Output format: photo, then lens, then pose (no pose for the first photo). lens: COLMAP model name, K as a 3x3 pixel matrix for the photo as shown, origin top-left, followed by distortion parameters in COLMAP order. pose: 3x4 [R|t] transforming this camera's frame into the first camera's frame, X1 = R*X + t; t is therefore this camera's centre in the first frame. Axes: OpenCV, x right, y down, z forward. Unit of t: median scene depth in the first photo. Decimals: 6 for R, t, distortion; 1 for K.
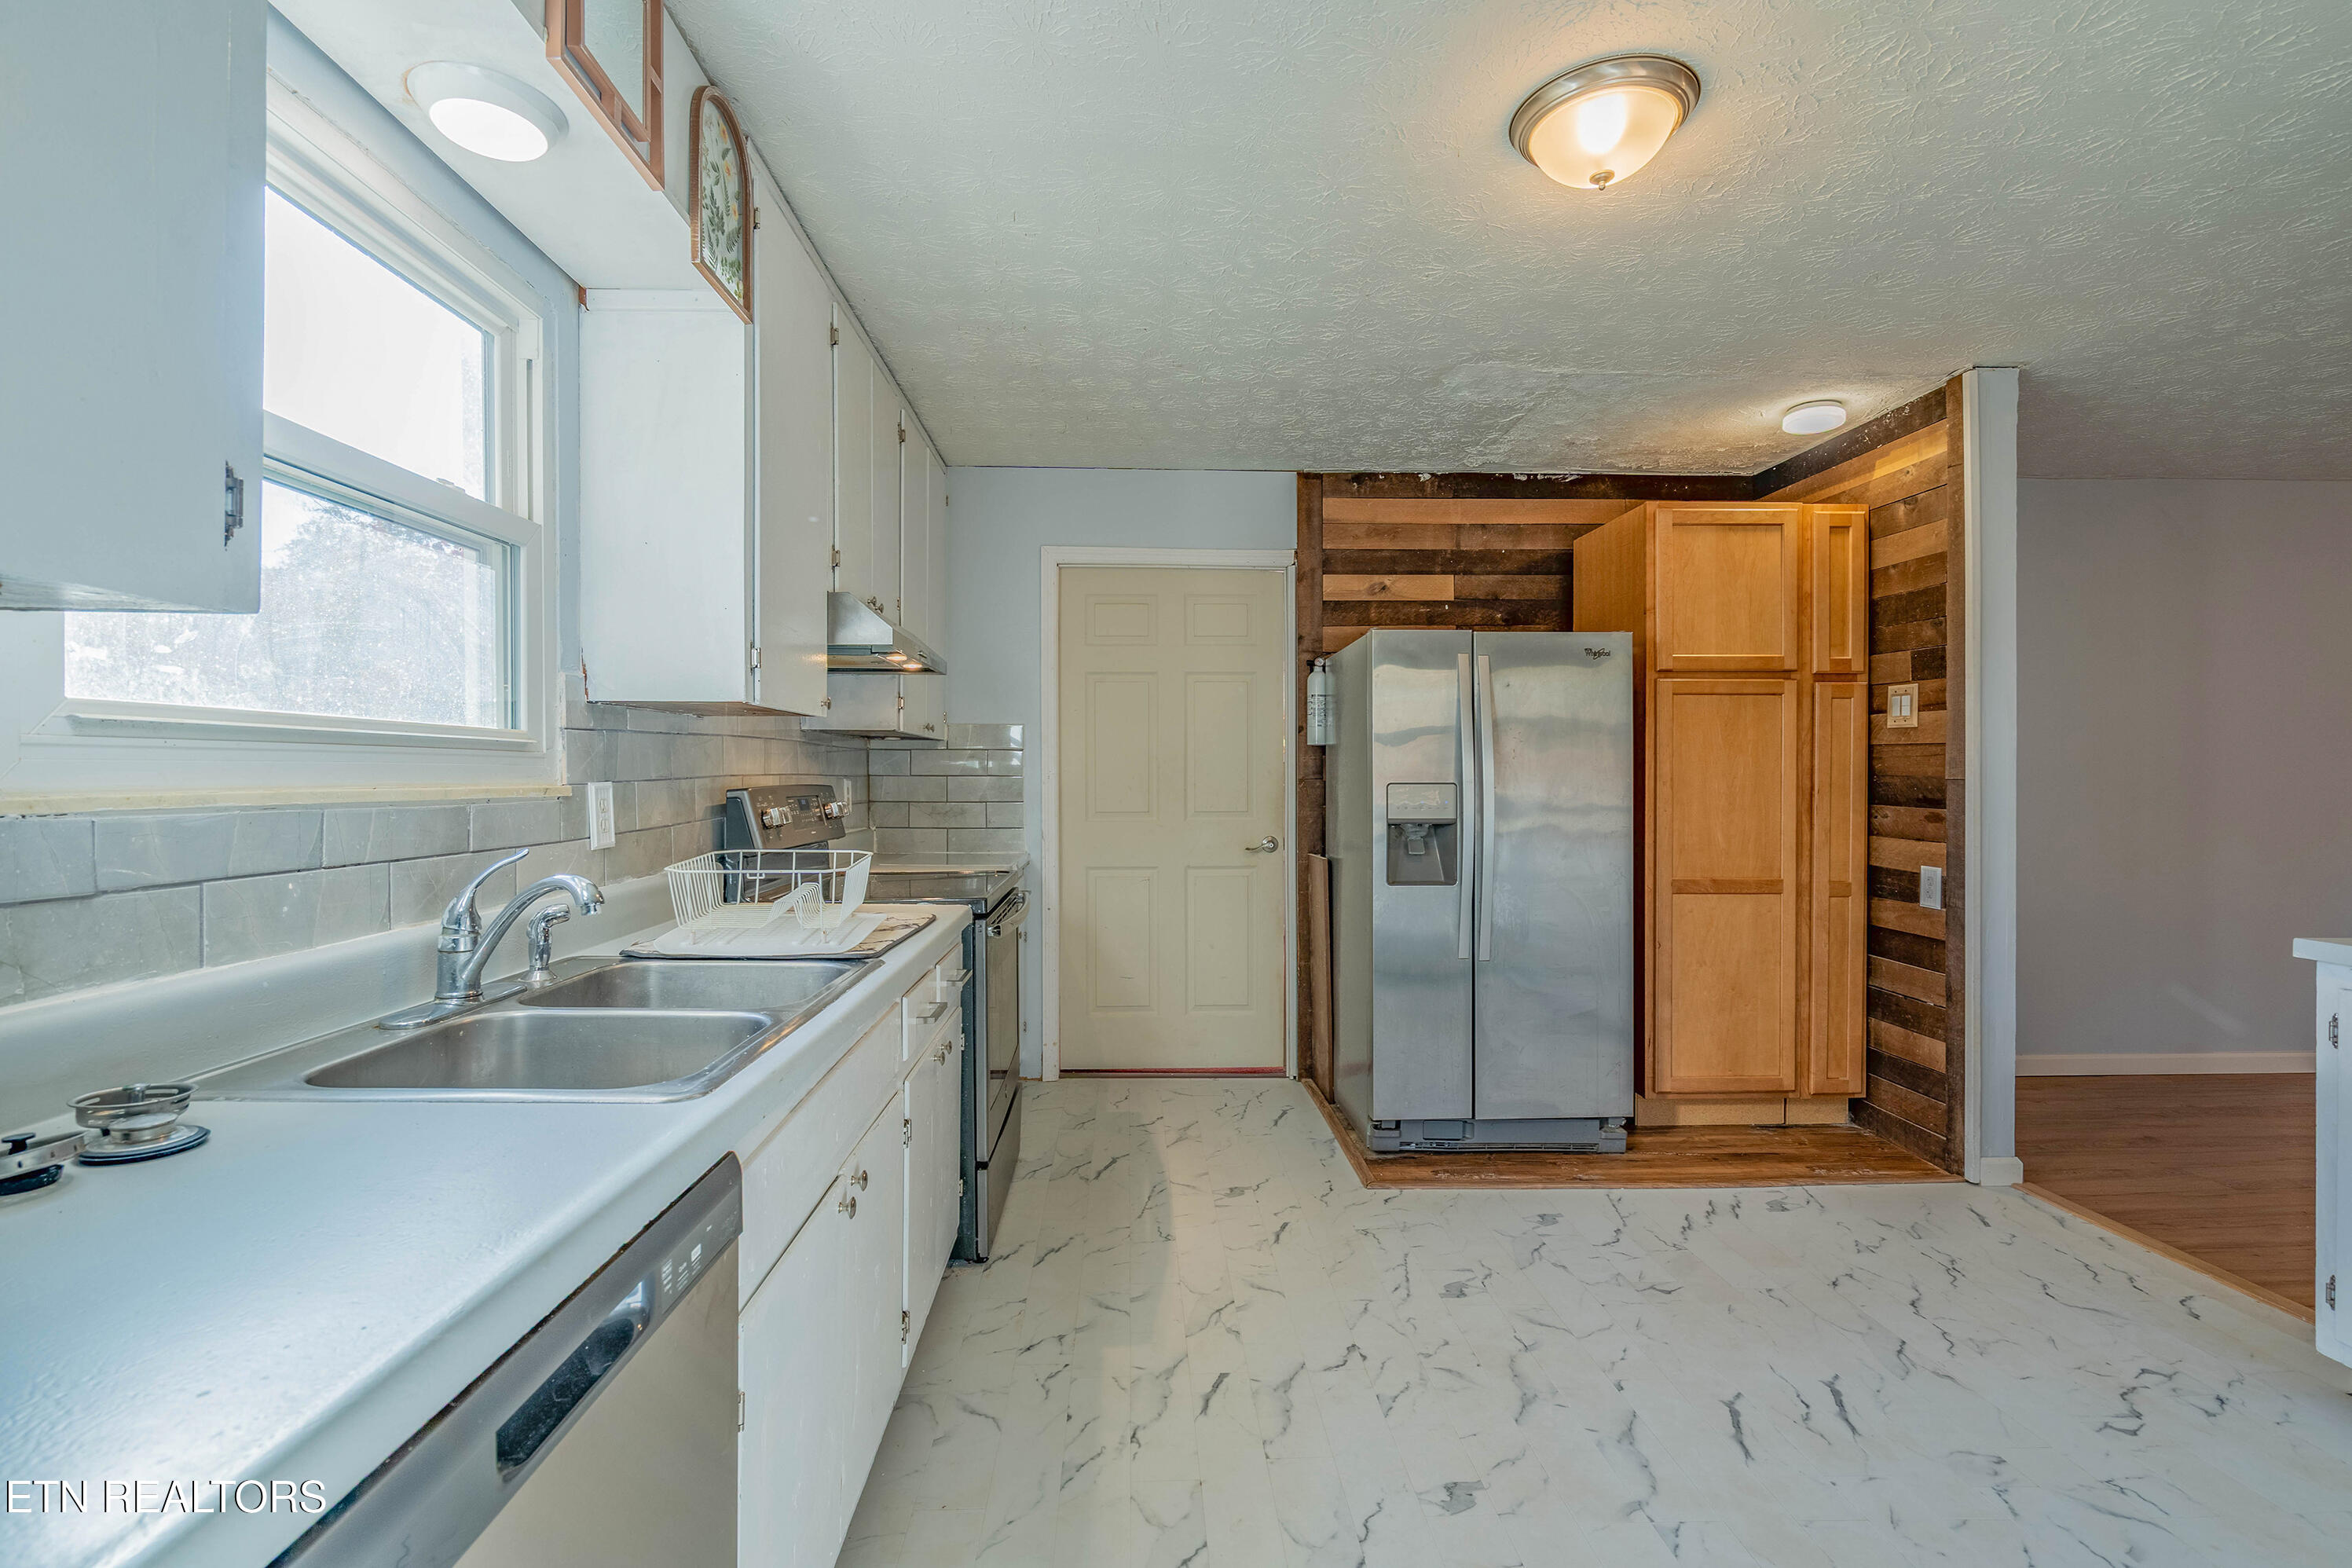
lens RADIAL K [[1059.6, 0, 1171.2], [0, 1059.6, 798.7], [0, 0, 1]] dist [0.001294, 0.000138]
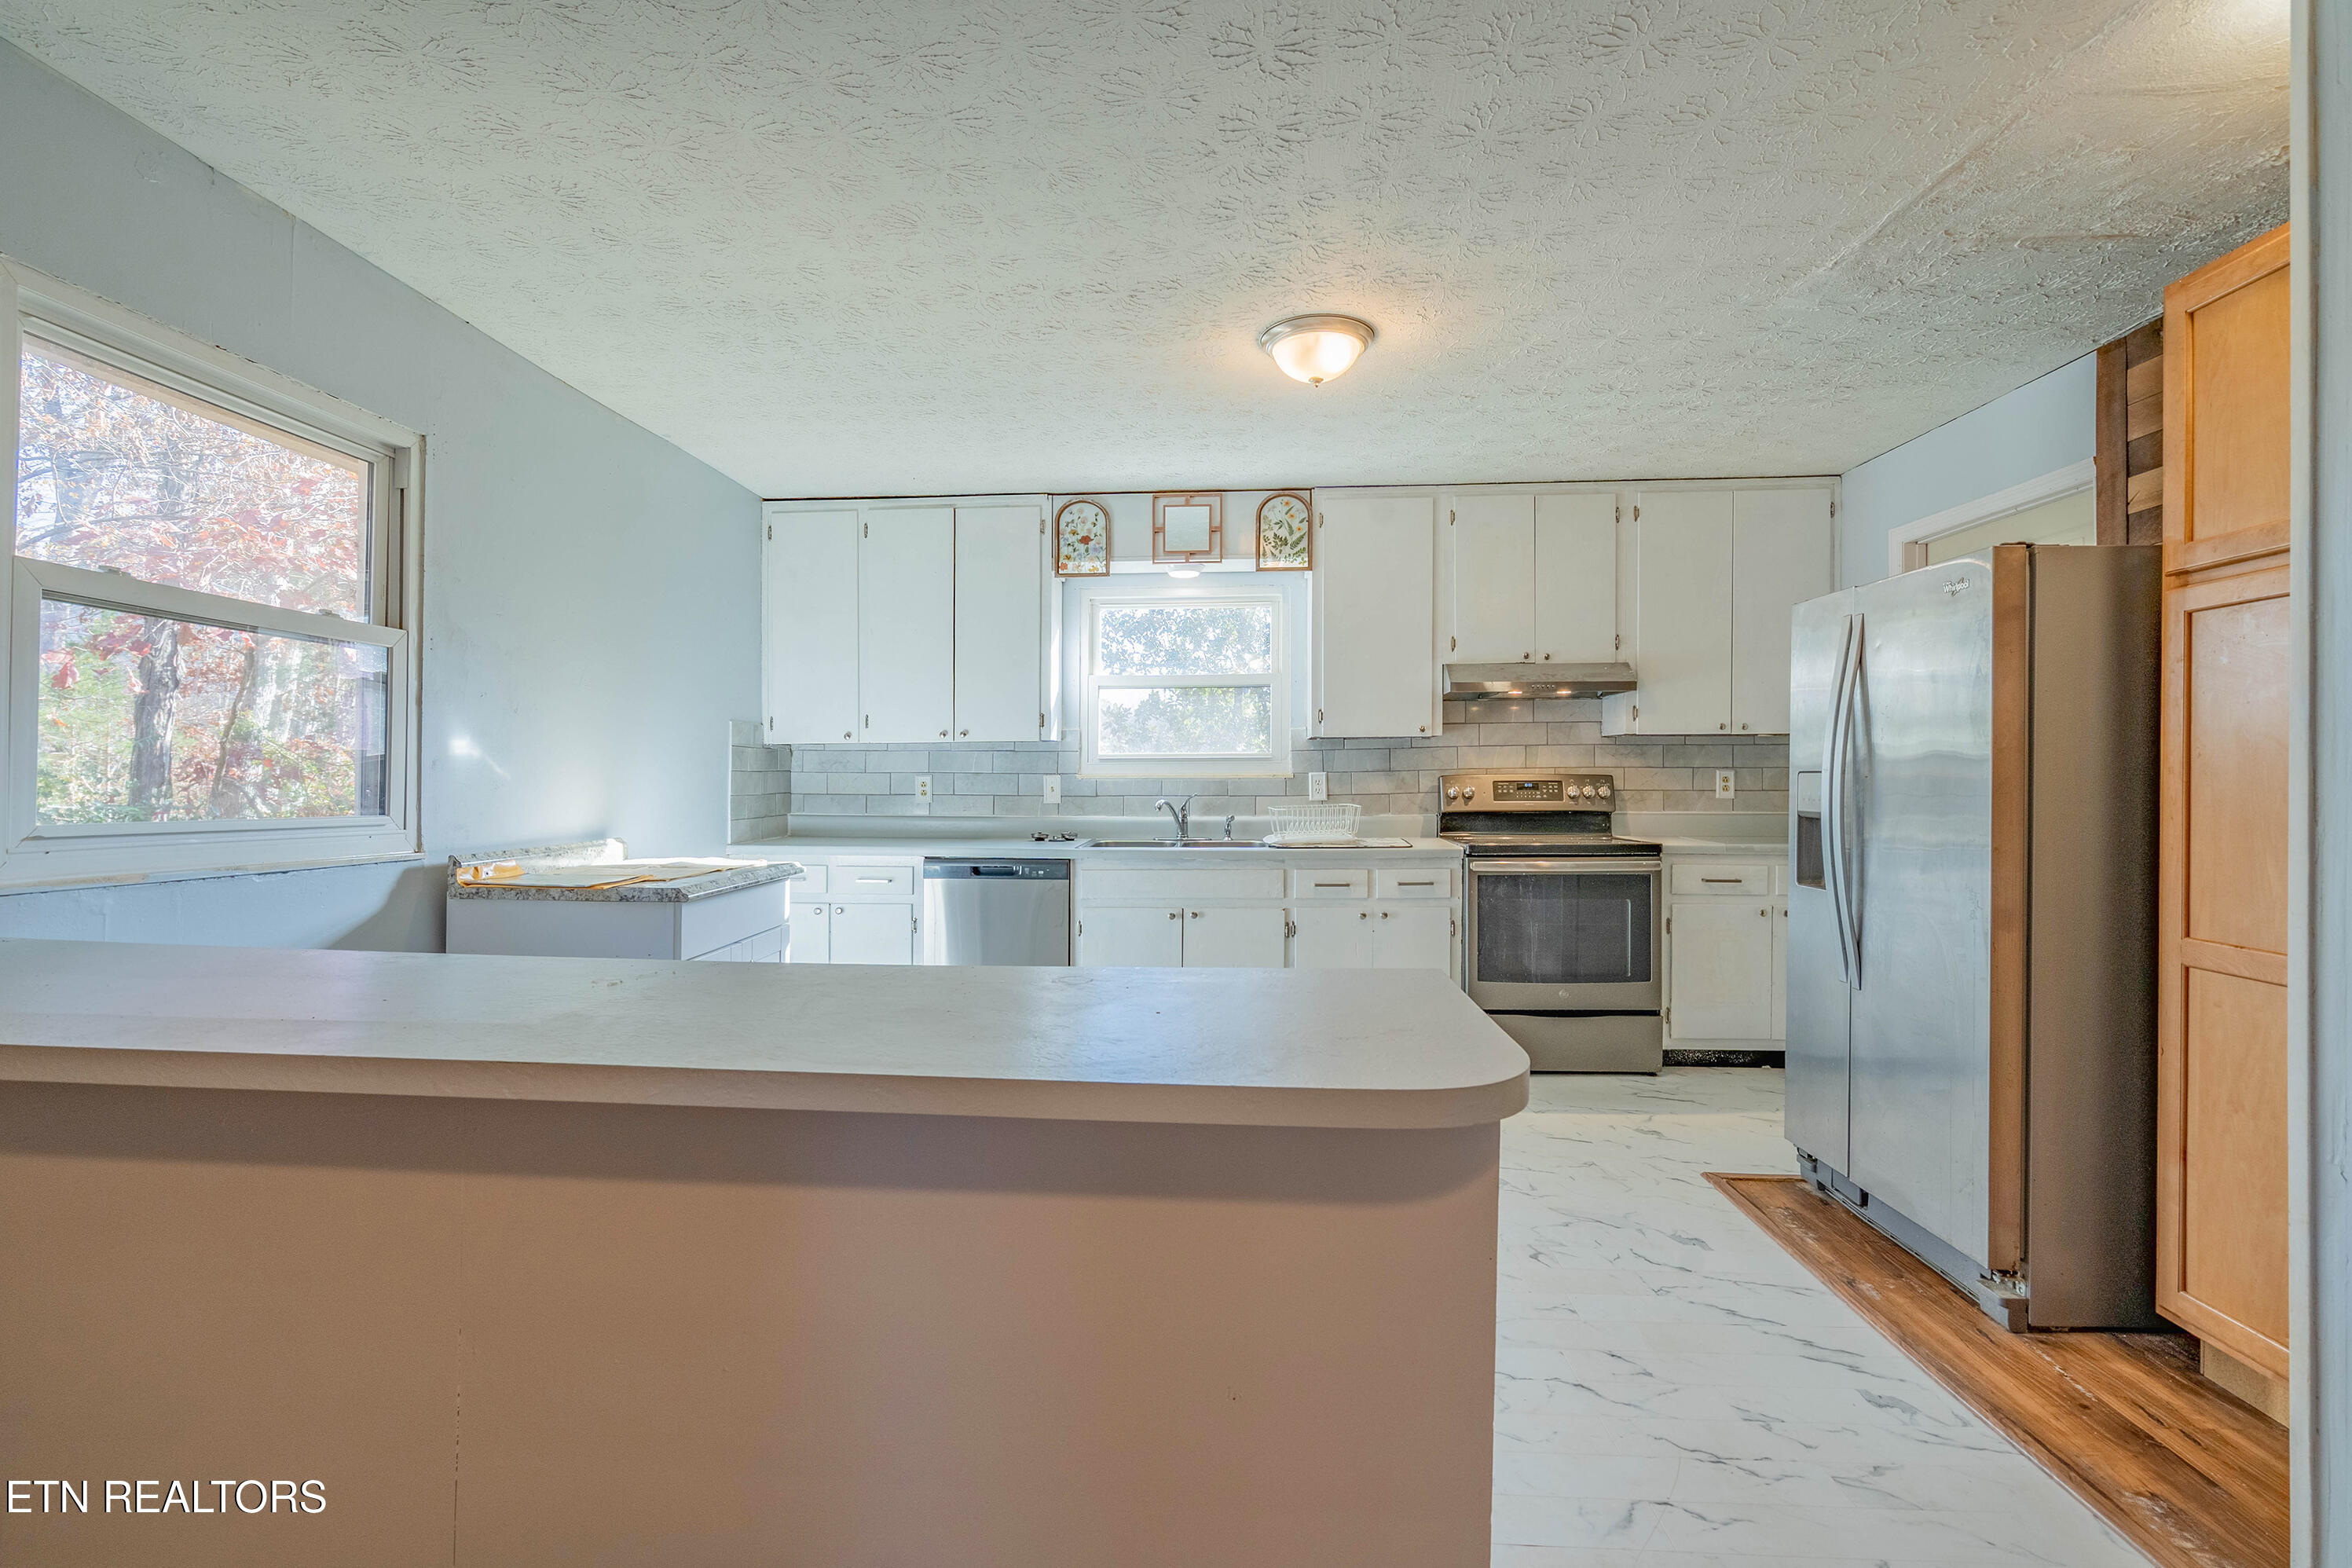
lens RADIAL K [[1070.9, 0, 1174.6], [0, 1070.9, 772.7], [0, 0, 1]] dist [-0.003232, 0.000202]
pose [[-0.089535, -0.006212, -0.995964, 1.211430], [-0.017509, 0.999836, -0.004662, 0.000499], [0.995830, 0.017021, -0.089629, 0.574849]]
